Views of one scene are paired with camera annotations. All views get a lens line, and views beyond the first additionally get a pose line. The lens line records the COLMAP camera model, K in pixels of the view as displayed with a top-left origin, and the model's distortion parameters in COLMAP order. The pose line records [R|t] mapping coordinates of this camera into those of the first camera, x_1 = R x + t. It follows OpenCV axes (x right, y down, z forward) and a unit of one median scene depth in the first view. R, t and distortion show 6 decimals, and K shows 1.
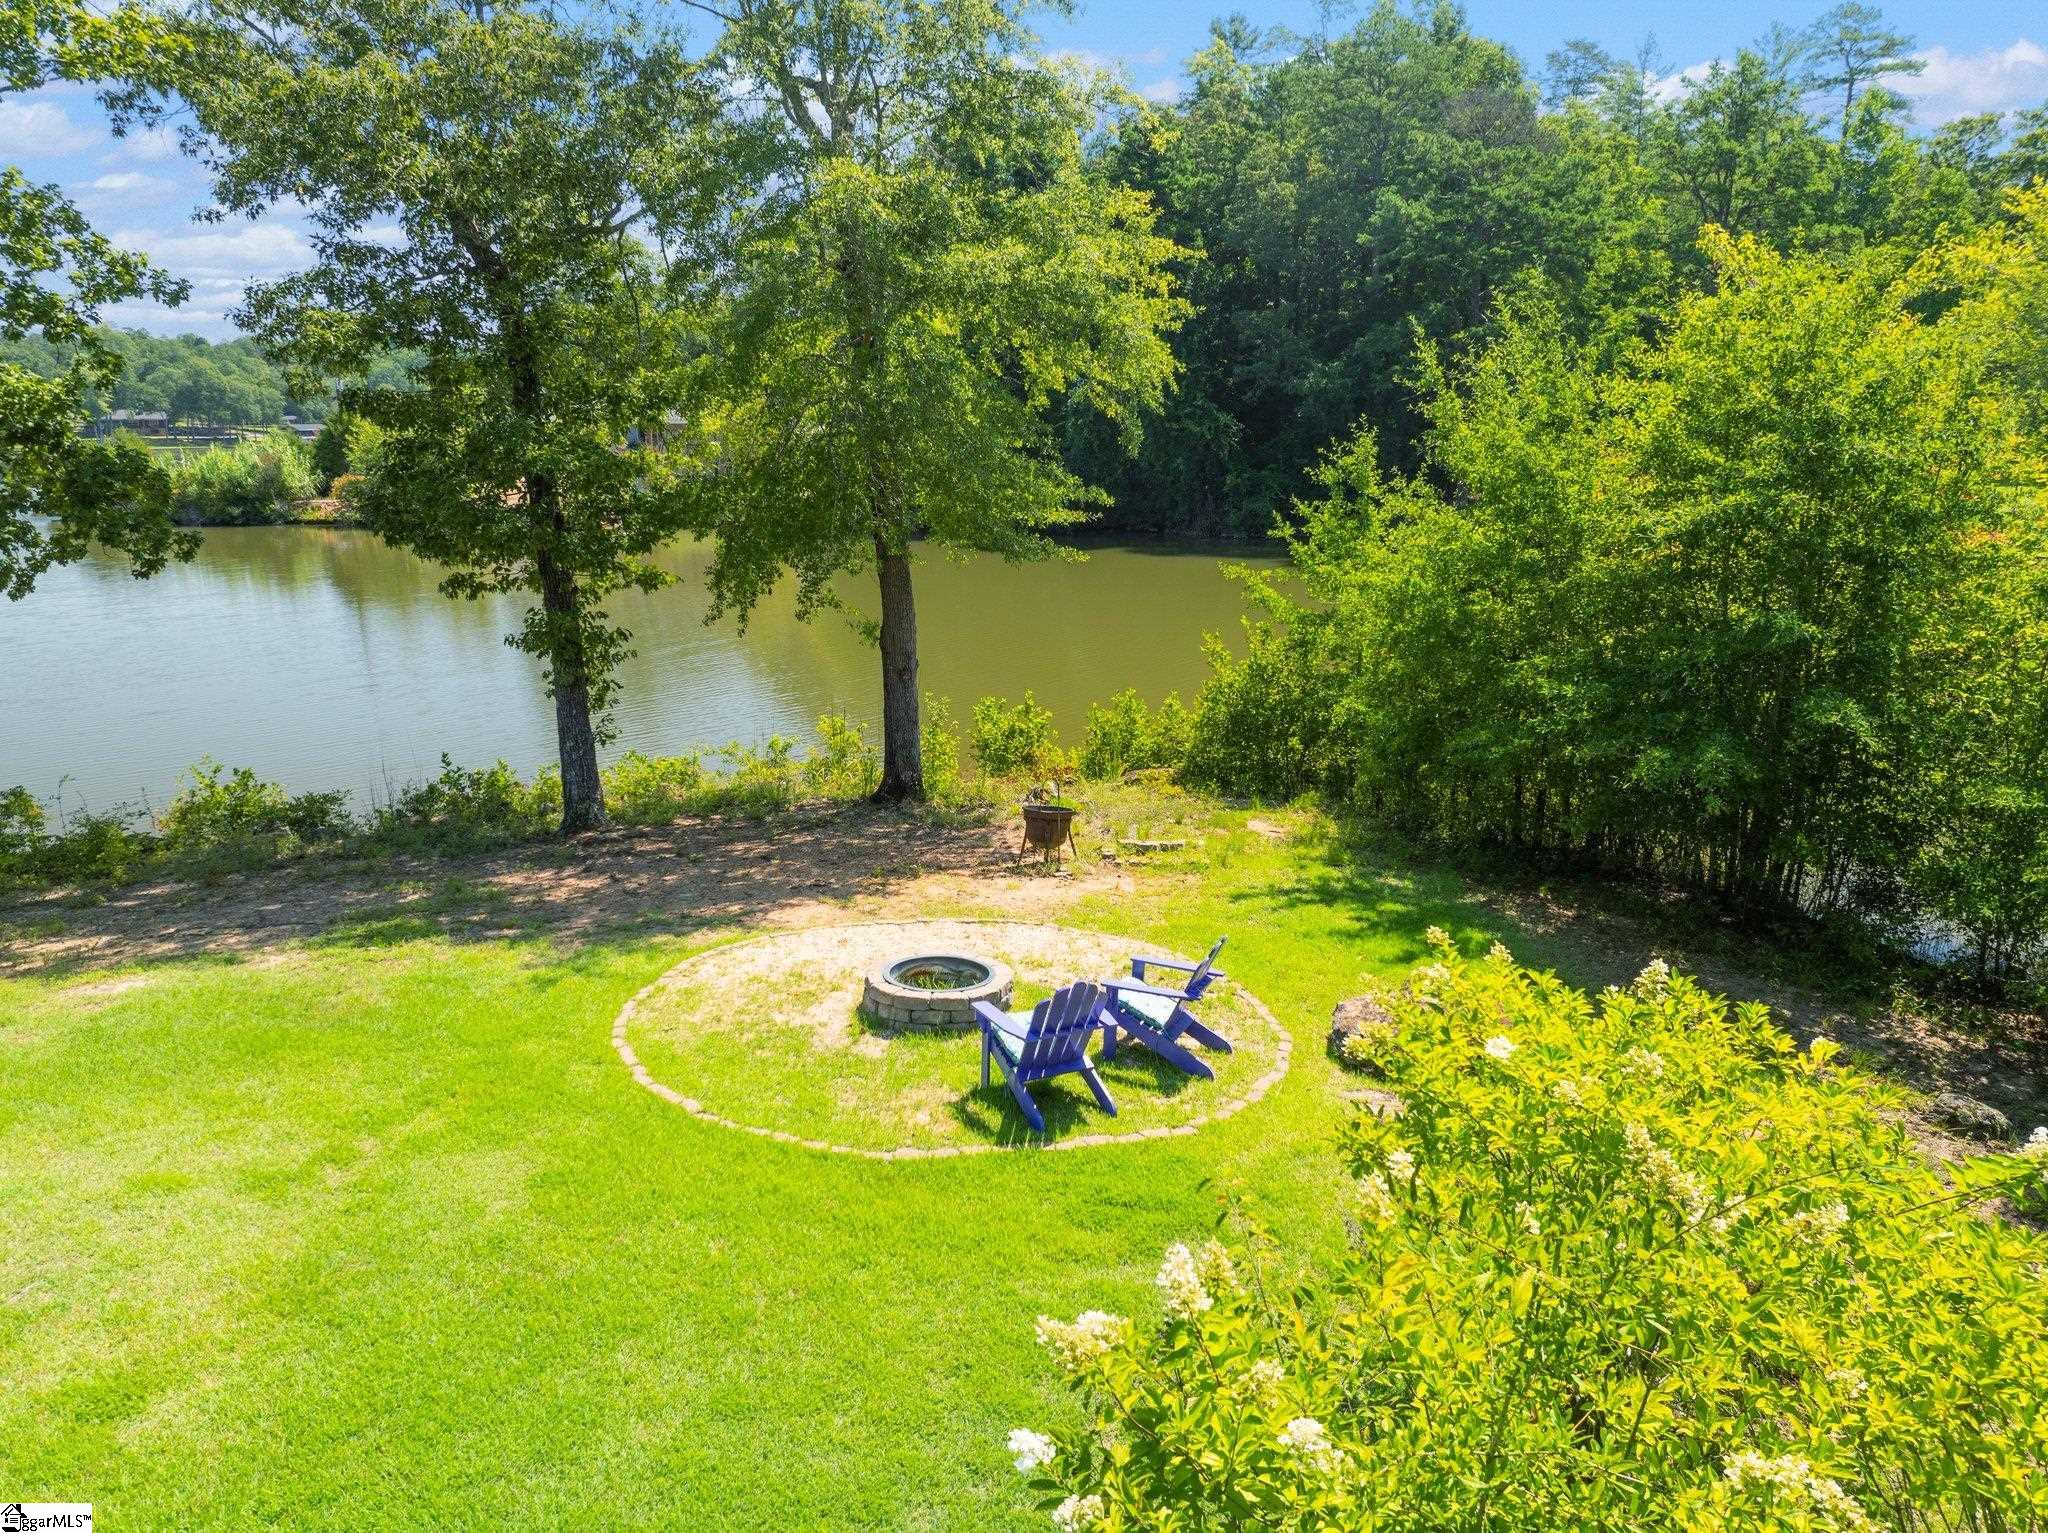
lens RADIAL K [[1443.4, 0, 1025.9], [0, 1443.4, 760.3], [0, 0, 1]] dist [-0.046790, 0.014495]
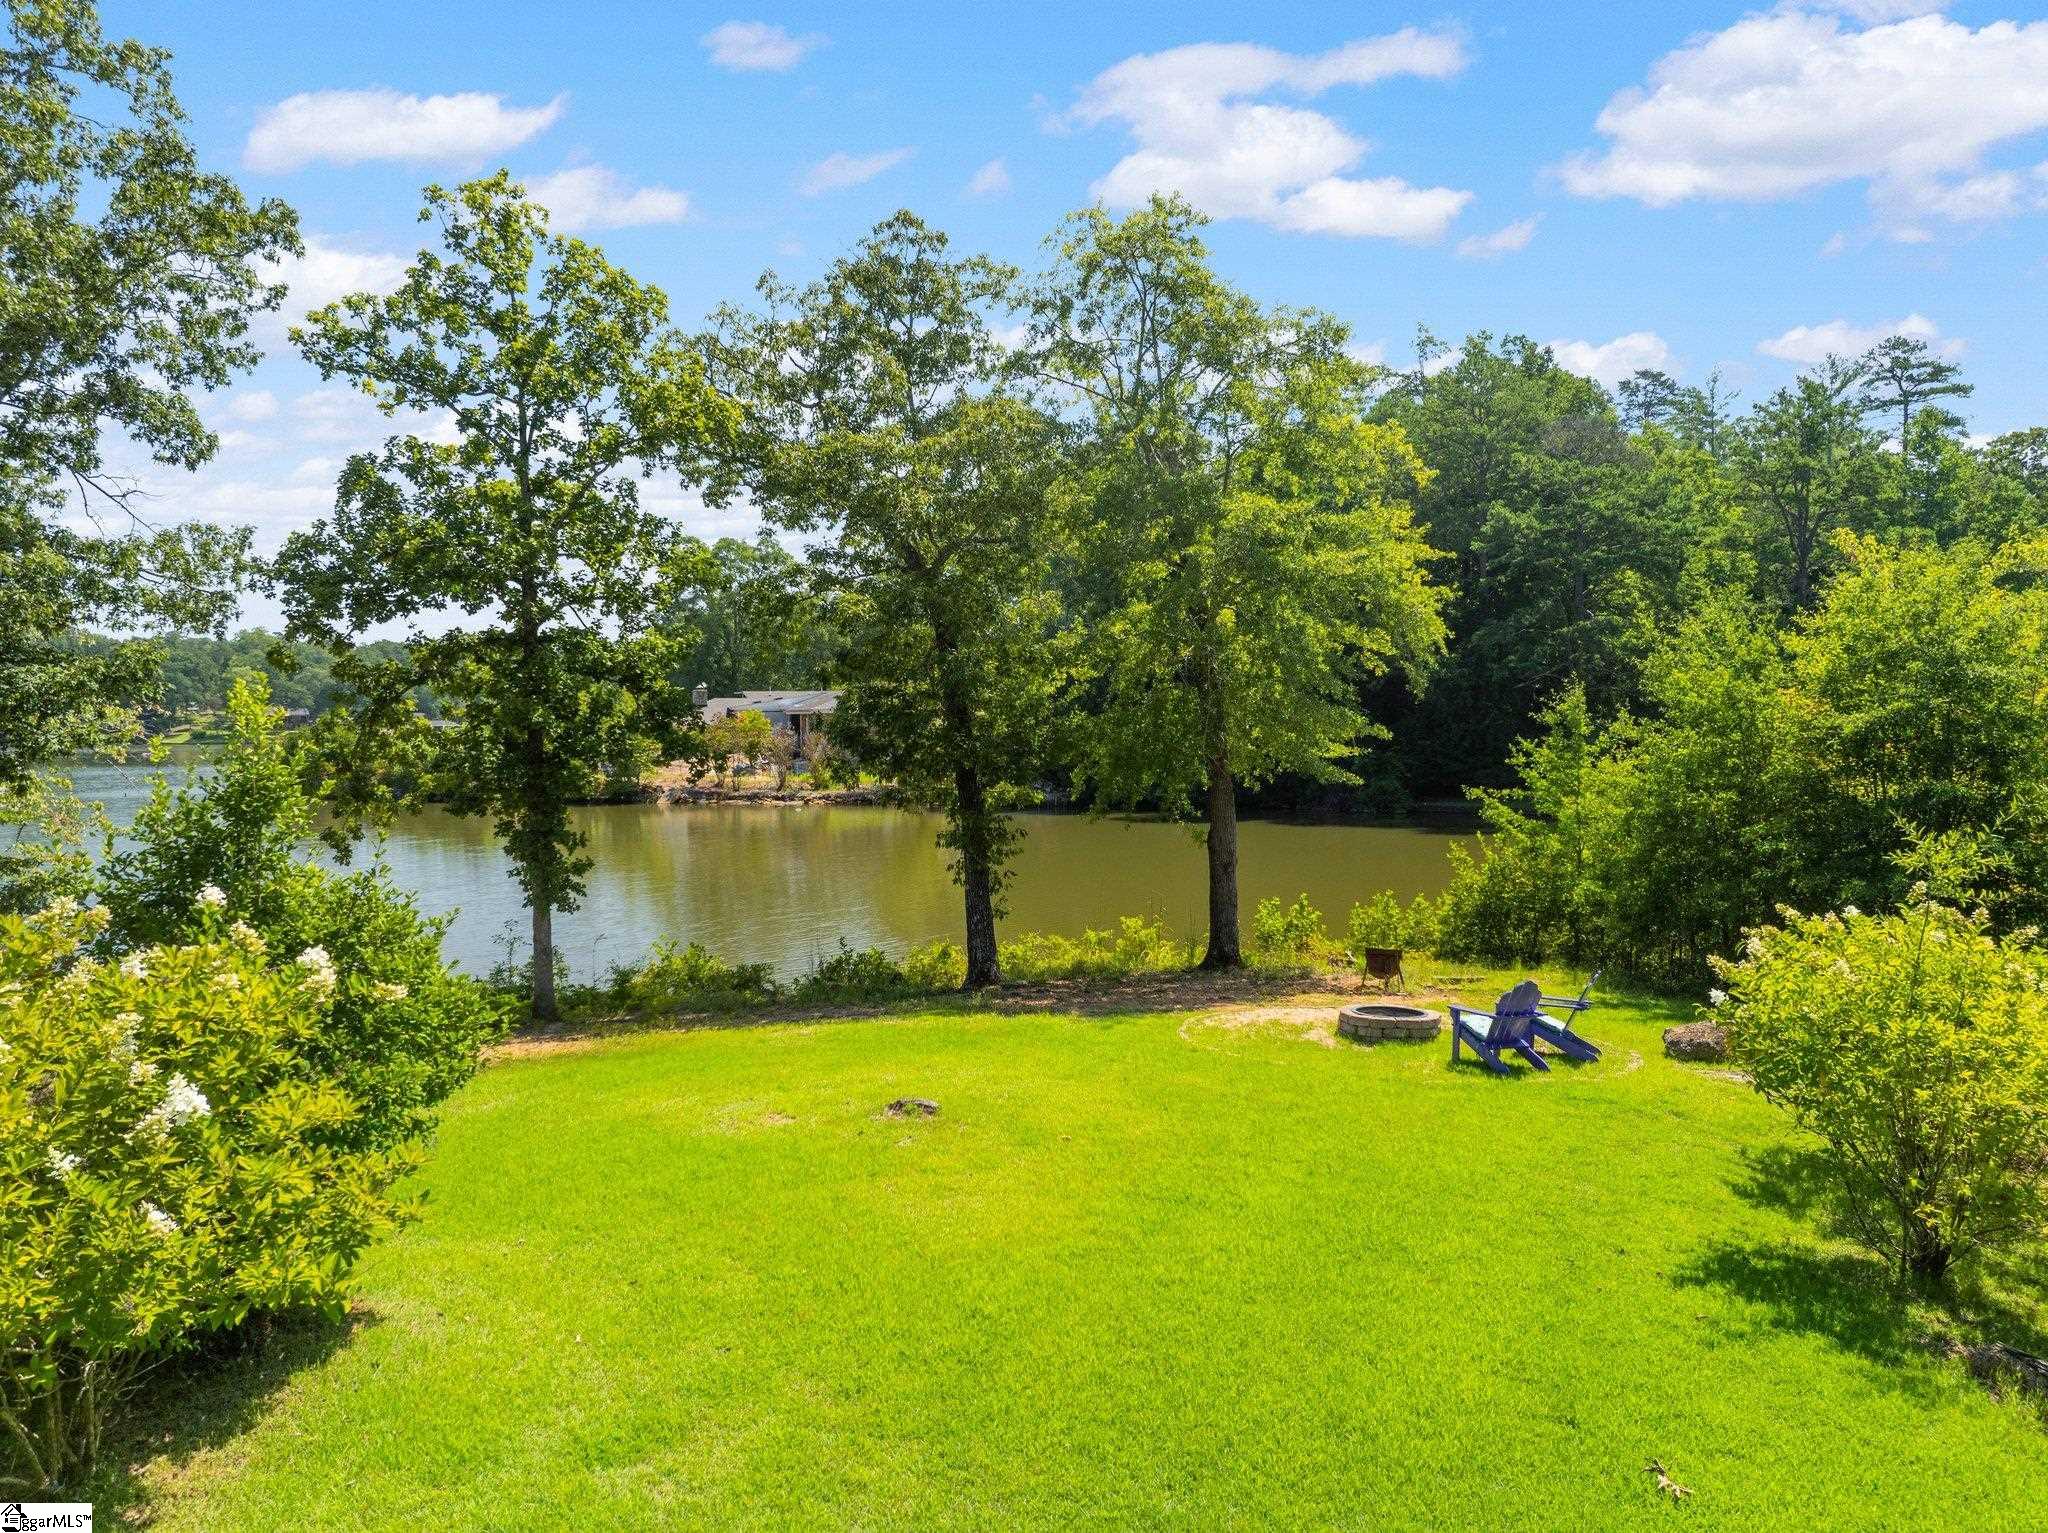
lens RADIAL K [[1443.4, 0, 1032.4], [0, 1443.4, 769.4], [0, 0, 1]] dist [-0.046790, 0.014495]
pose [[0.998758, -0.001578, -0.049791, -0.057968], [-0.008234, 0.980521, -0.196243, 0.031948], [0.049131, 0.196409, 0.979290, -0.084920]]
